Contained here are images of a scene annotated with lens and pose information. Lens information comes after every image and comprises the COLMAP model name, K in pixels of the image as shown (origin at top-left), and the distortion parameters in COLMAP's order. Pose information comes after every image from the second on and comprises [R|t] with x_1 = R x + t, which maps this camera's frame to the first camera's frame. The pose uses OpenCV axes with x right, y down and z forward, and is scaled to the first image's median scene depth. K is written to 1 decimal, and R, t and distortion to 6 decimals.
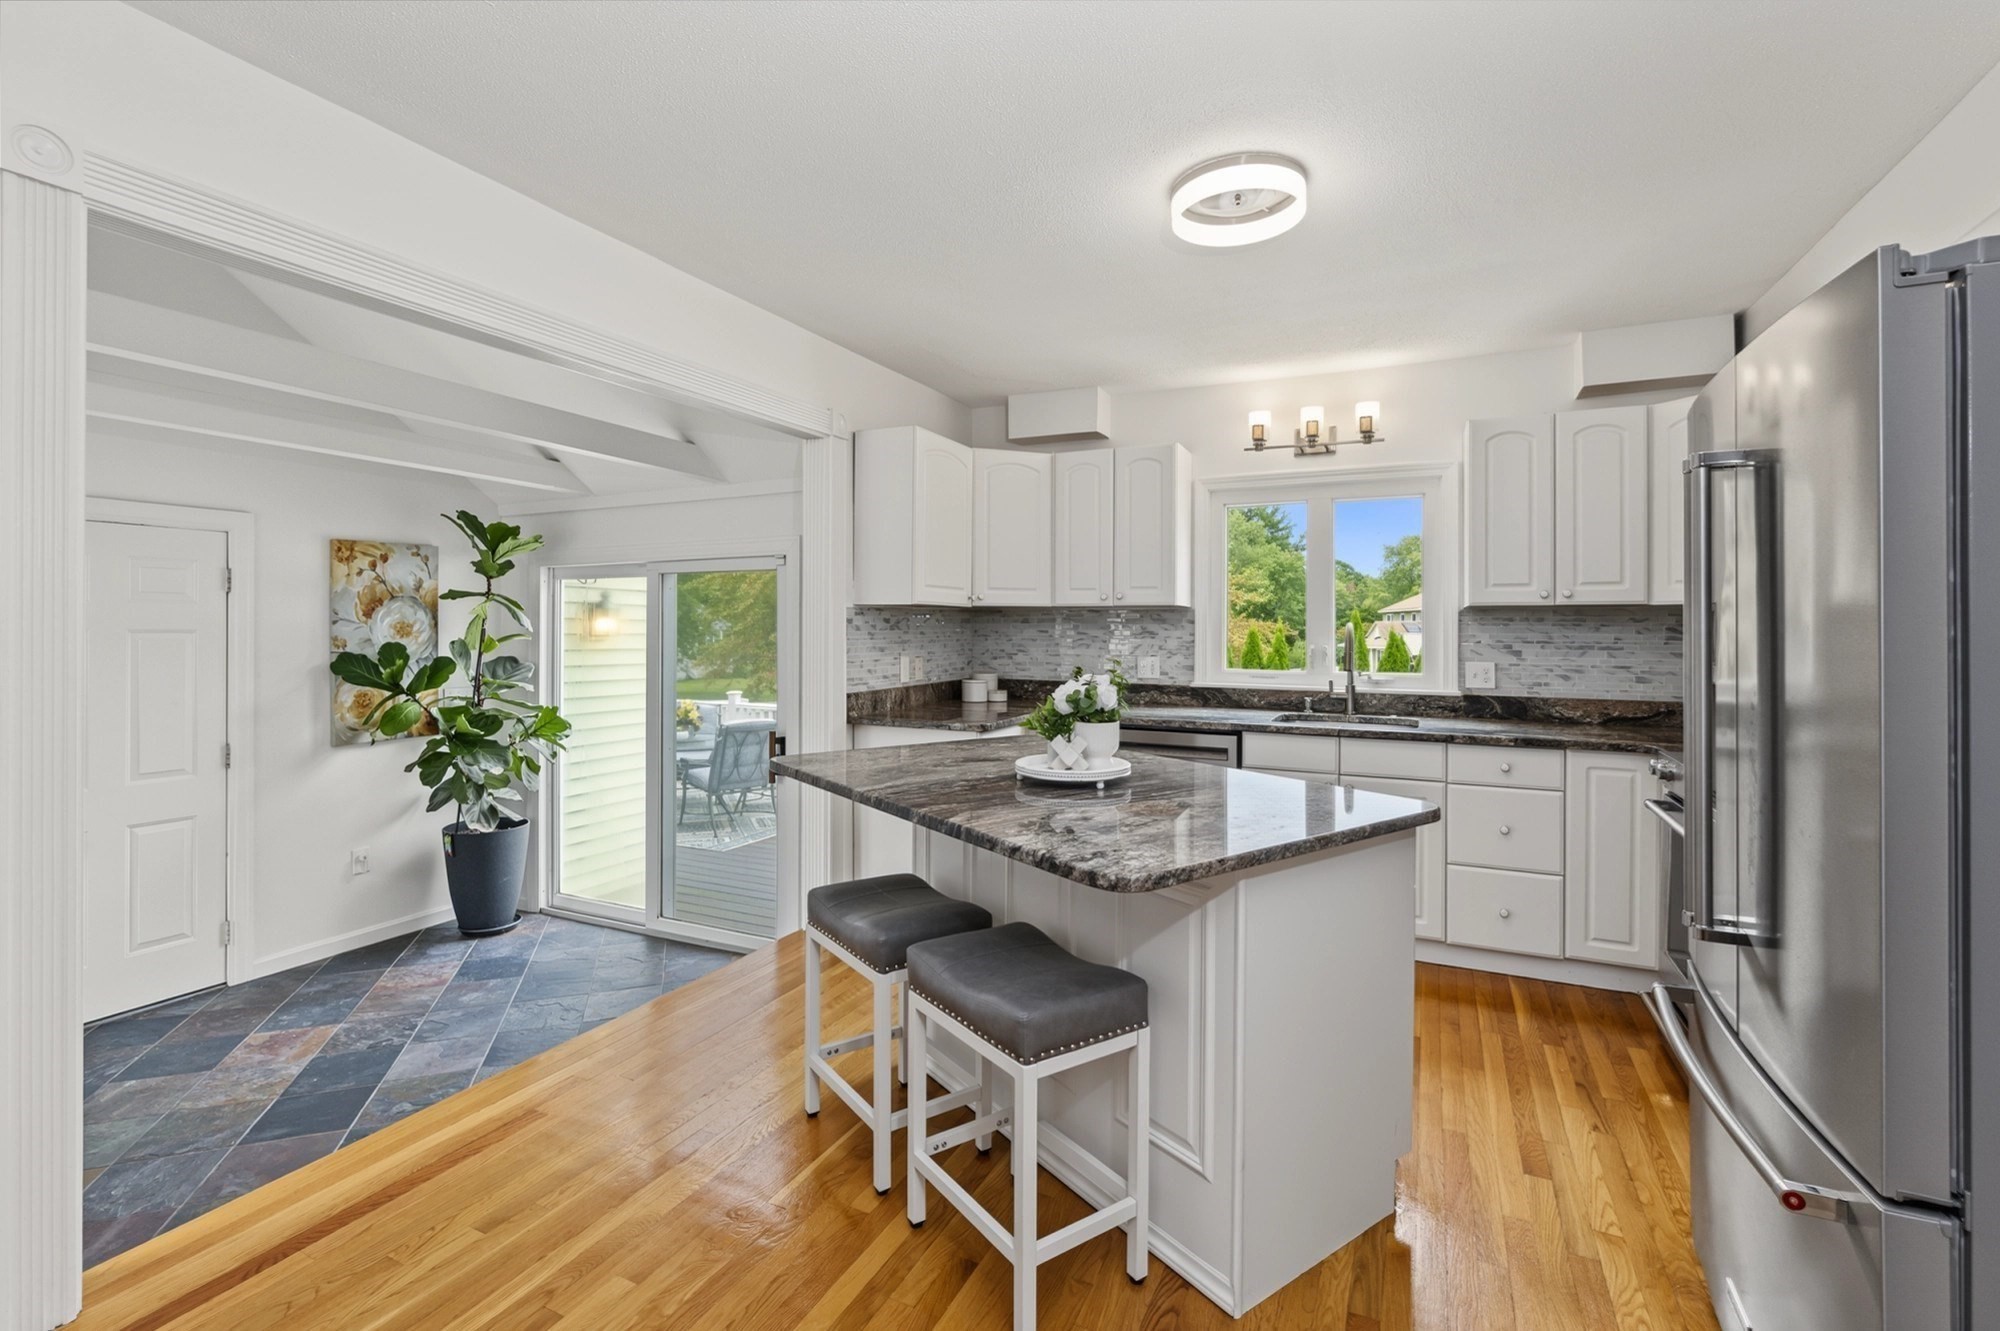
lens RADIAL K [[904.0, 0, 997.9], [0, 904.0, 629.6], [0, 0, 1]] dist [-0.001260, -0.000393]
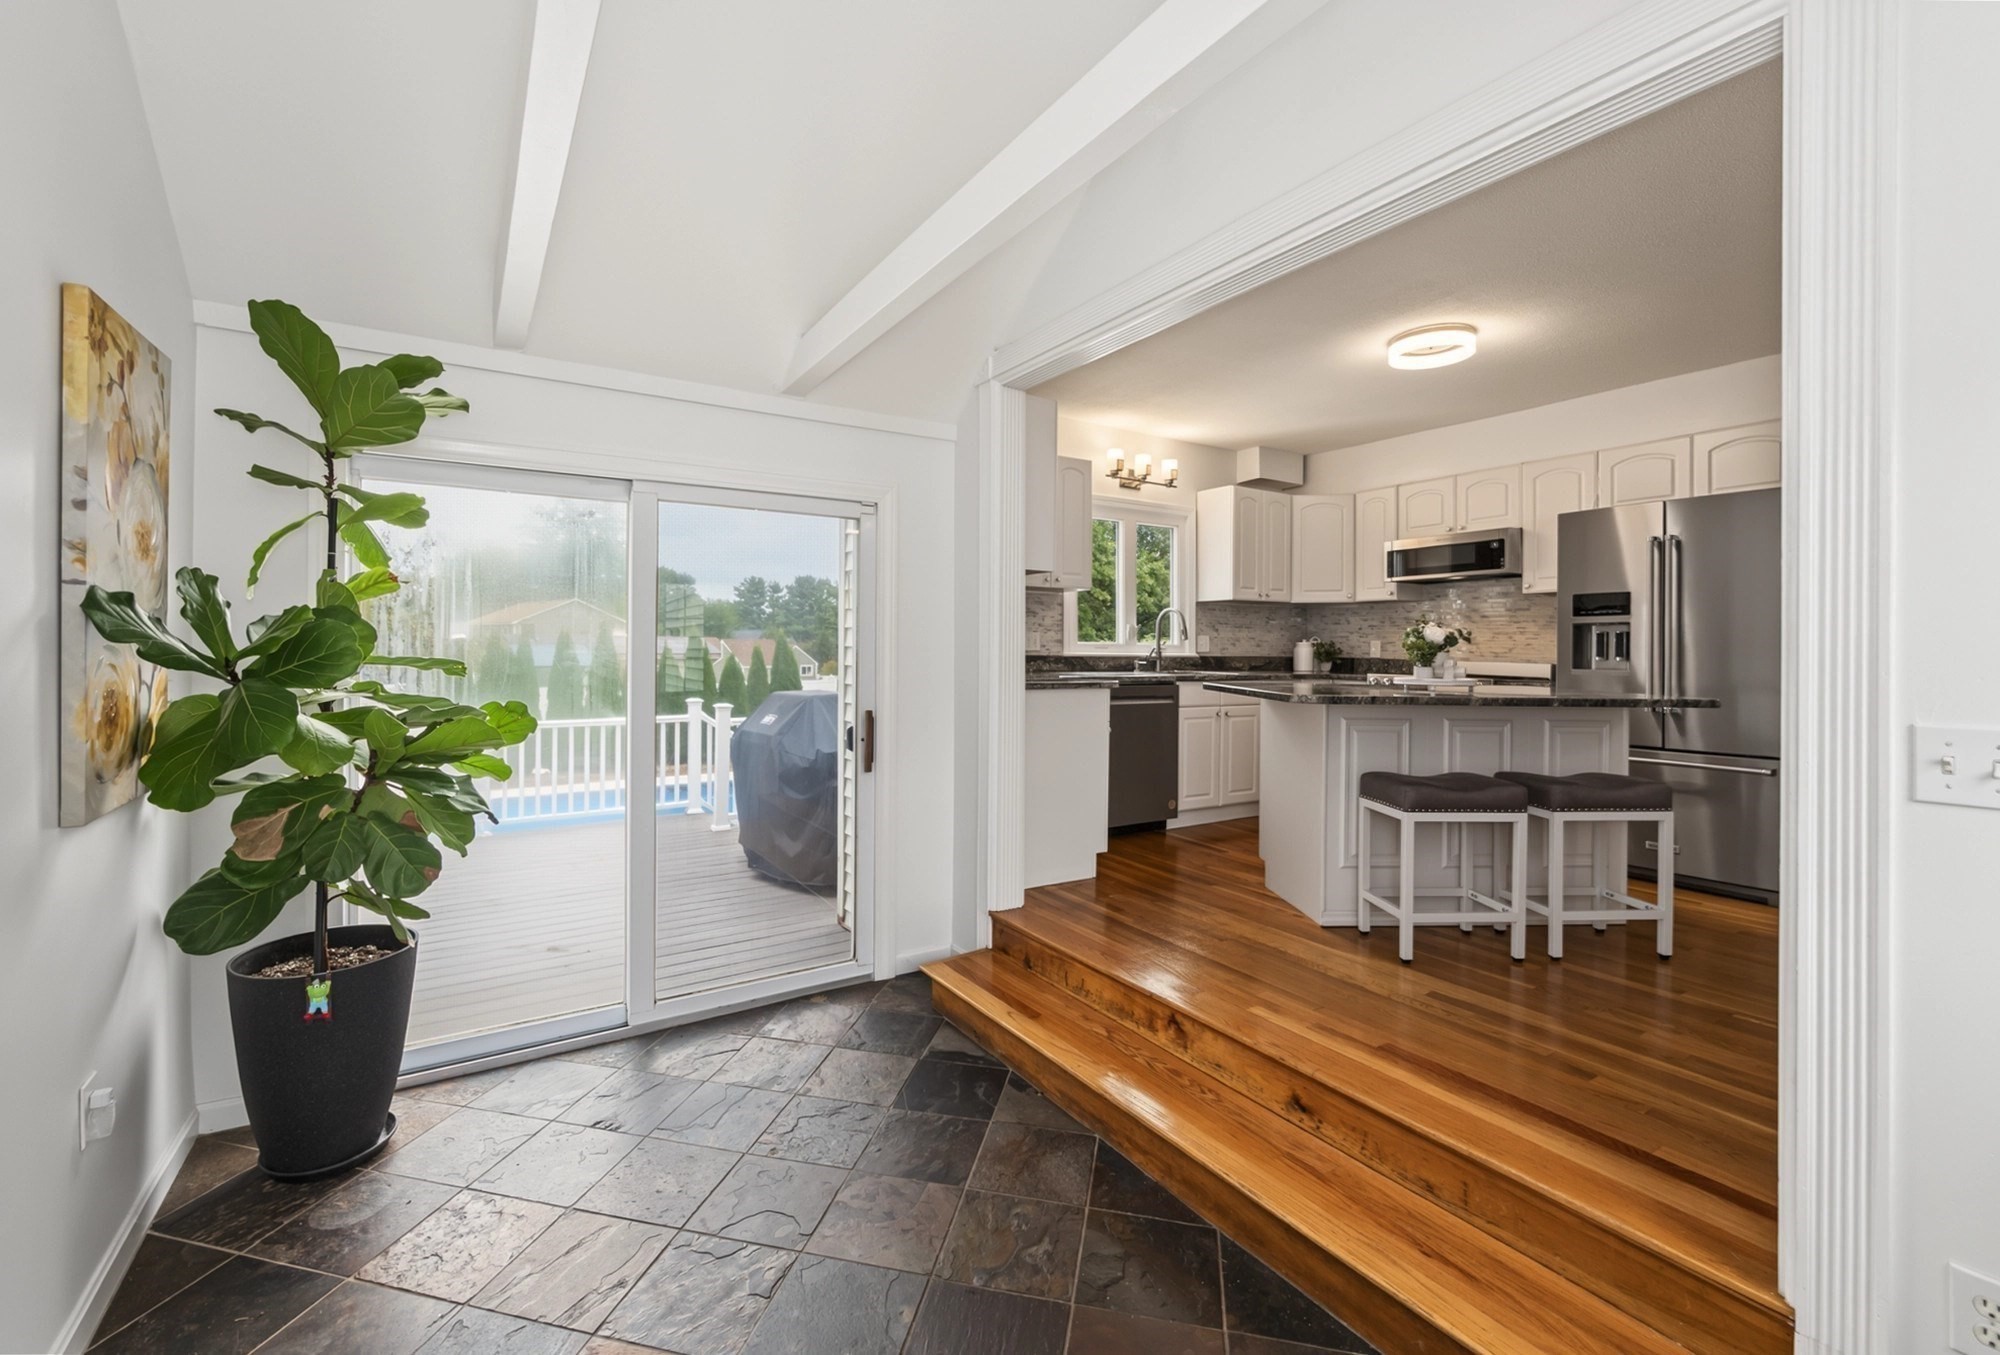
lens RADIAL K [[825.6, 0, 997.2], [0, 825.6, 659.2], [0, 0, 1]] dist [-0.001554, -0.000065]
pose [[0.522227, -0.010485, 0.852742, -0.846928], [-0.003078, 0.999895, 0.014180, 0.053490], [-0.852801, -0.010030, 0.522140, 0.500999]]
